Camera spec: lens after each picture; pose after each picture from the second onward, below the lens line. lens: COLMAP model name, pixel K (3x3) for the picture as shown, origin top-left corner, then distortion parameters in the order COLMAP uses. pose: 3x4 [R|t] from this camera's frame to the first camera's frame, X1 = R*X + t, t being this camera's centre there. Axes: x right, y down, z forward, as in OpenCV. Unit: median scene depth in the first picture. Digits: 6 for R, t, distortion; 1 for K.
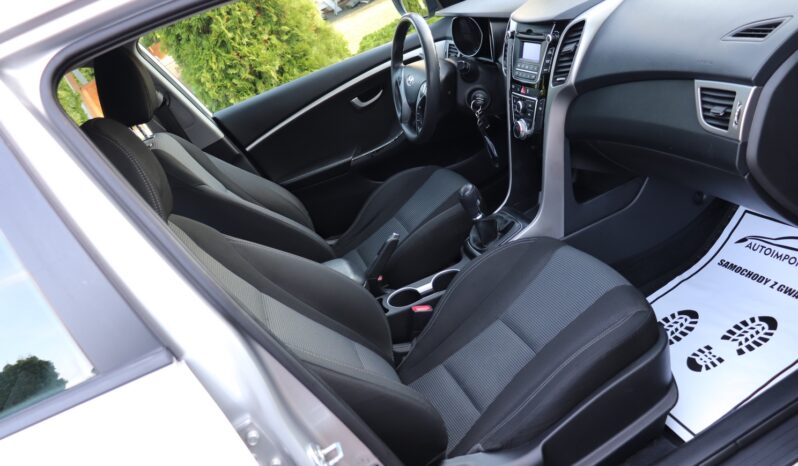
lens RADIAL K [[669.6, 0, 399.0], [0, 669.6, 233.0], [0, 0, 1]] dist [-0.193714, 0.197201]
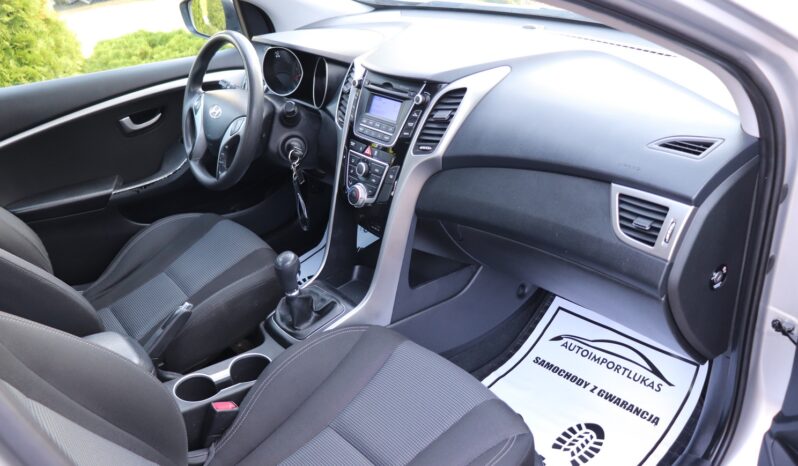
lens RADIAL K [[669.6, 0, 399.0], [0, 669.6, 233.0], [0, 0, 1]] dist [-0.193714, 0.197201]
pose [[0.889518, 0.120295, 0.440779, -0.142147], [-0.094595, 0.992303, -0.079915, -0.045124], [-0.447000, 0.029391, 0.894051, 0.210985]]
